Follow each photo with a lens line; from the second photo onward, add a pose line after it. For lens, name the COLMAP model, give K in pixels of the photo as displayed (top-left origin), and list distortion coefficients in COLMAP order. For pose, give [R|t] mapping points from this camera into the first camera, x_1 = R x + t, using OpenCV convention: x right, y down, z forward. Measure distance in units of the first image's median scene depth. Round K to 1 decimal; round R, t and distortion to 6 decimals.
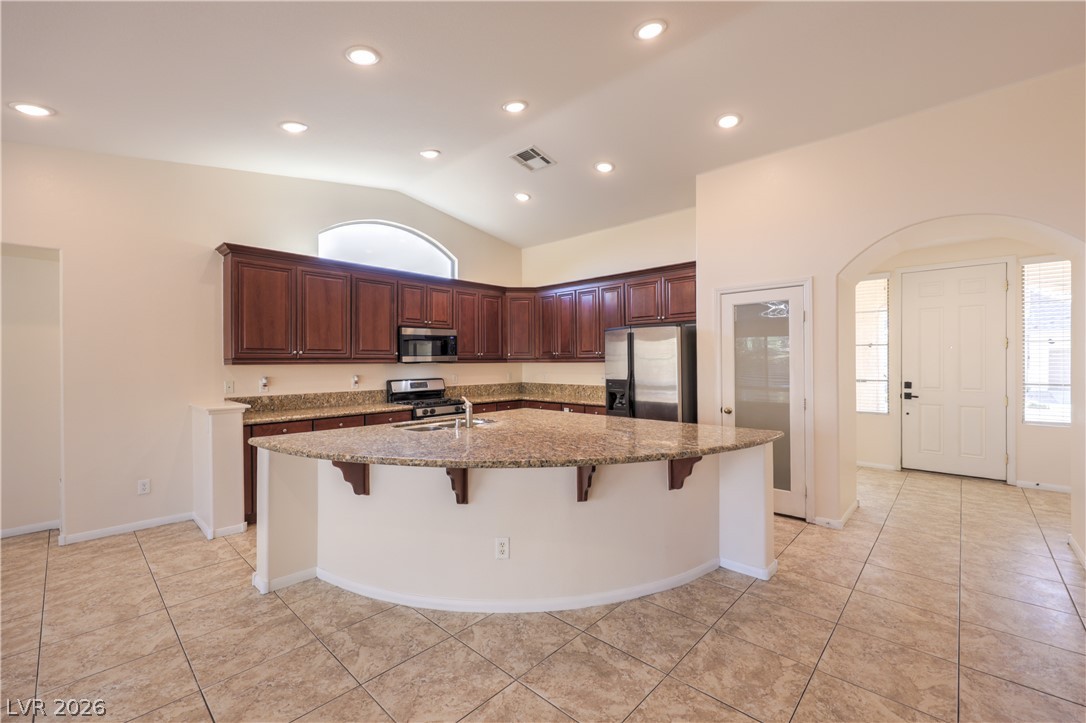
lens RADIAL K [[449.0, 0, 543.3], [0, 449.0, 362.3], [0, 0, 1]] dist [0.002036, -0.000554]
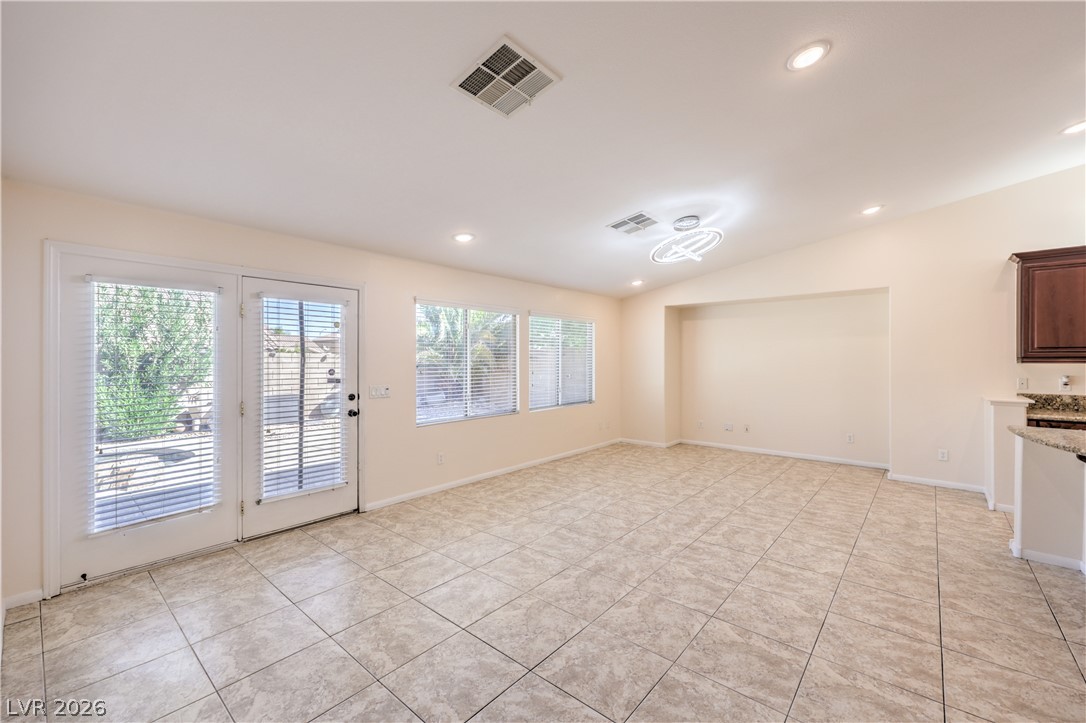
lens RADIAL K [[449.0, 0, 562.3], [0, 449.0, 357.0], [0, 0, 1]] dist [0.002036, -0.000554]
pose [[0.062893, -0.002618, -0.998017, 0.308932], [-0.001845, 0.999995, -0.002739, -0.003081], [0.998019, 0.002014, 0.062887, -0.168527]]
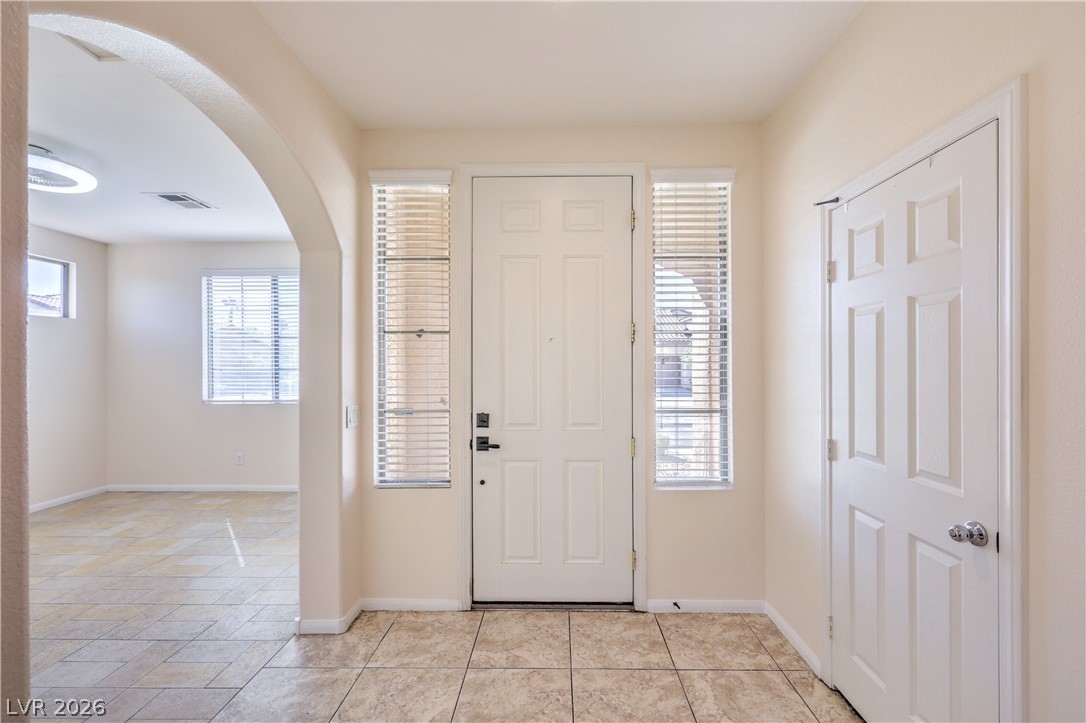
lens RADIAL K [[449.0, 0, 555.9], [0, 449.0, 365.2], [0, 0, 1]] dist [0.002036, -0.000554]
pose [[0.739522, 0.001410, 0.673131, 0.753208], [0.003063, 0.999980, -0.005459, -0.003322], [-0.673125, 0.006099, 0.739503, 0.824841]]
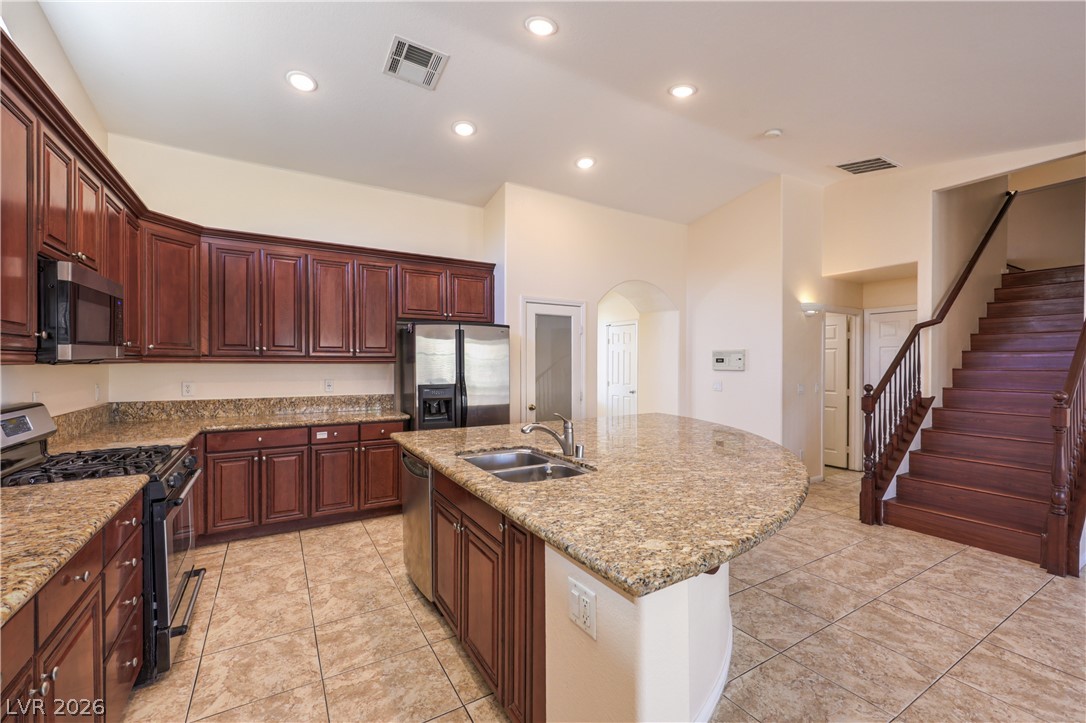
lens RADIAL K [[449.0, 0, 557.4], [0, 449.0, 370.7], [0, 0, 1]] dist [0.002036, -0.000554]
pose [[0.272397, -0.012231, 0.962107, -0.675142], [-0.002222, 0.999909, 0.013340, 0.001156], [-0.962183, -0.005772, 0.272344, 0.654869]]
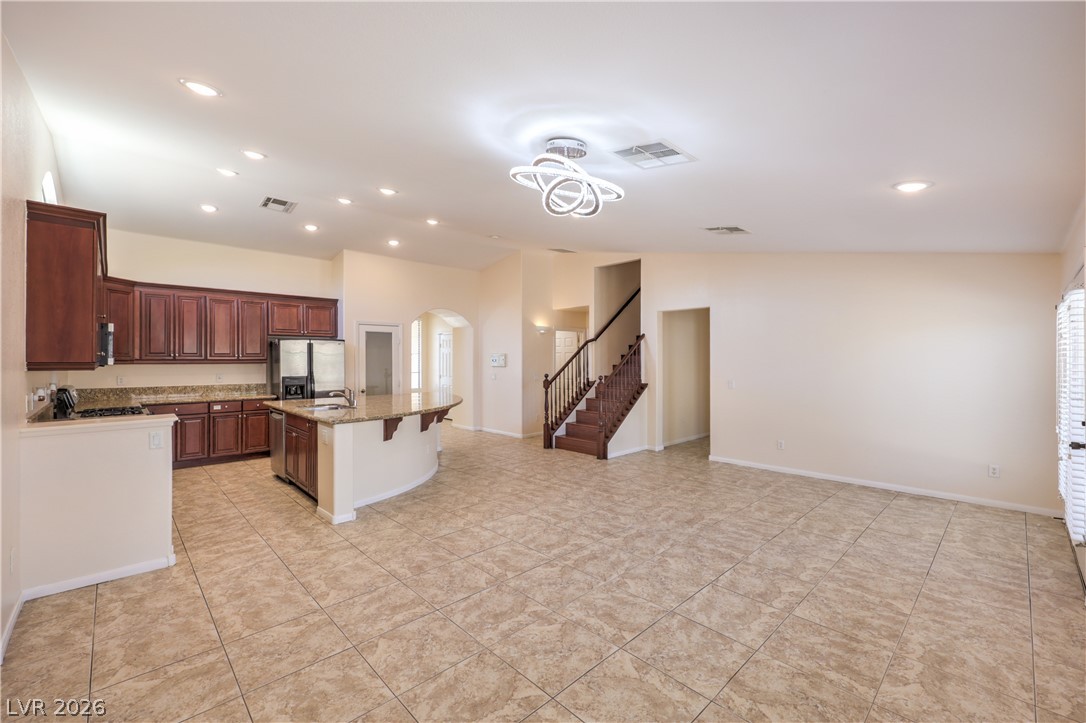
lens RADIAL K [[449.0, 0, 545.7], [0, 449.0, 360.0], [0, 0, 1]] dist [0.002036, -0.000554]
pose [[0.071747, 0.001310, 0.997422, -1.343225], [0.001536, 0.999998, -0.001424, -0.010307], [-0.997422, 0.001635, 0.071745, 0.163124]]
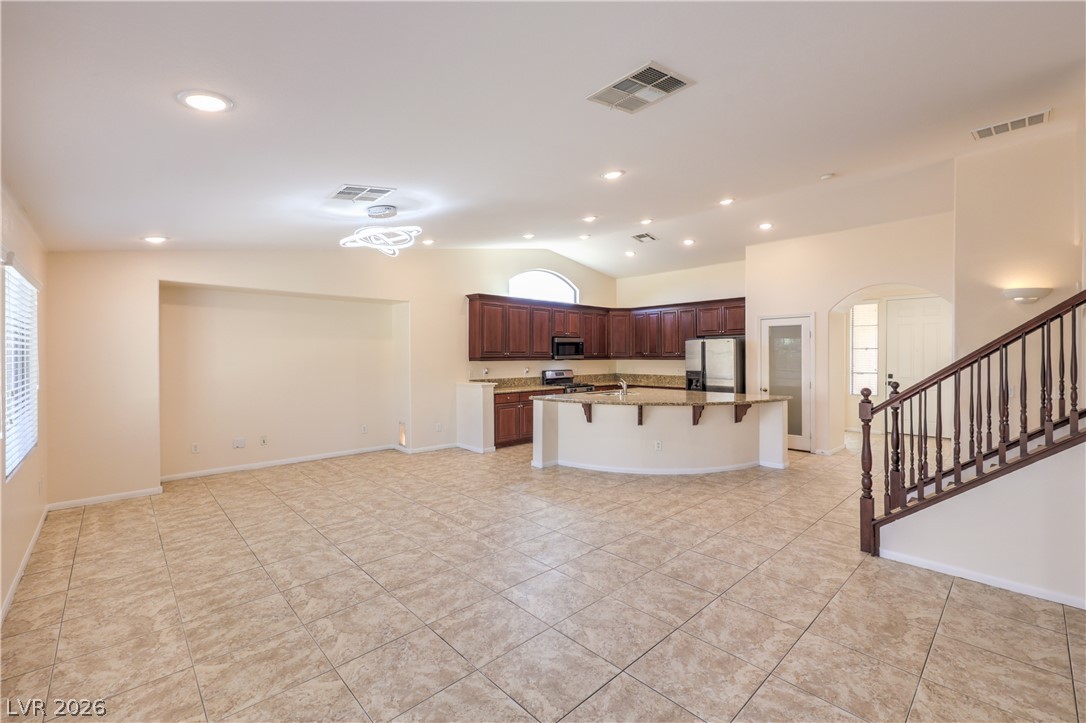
lens RADIAL K [[449.0, 0, 548.6], [0, 449.0, 363.2], [0, 0, 1]] dist [0.002036, -0.000554]
pose [[0.998023, 0.002581, -0.062793, -0.294623], [-0.001696, 0.999898, 0.014146, -0.012679], [0.062823, -0.014012, 0.997926, -0.738127]]
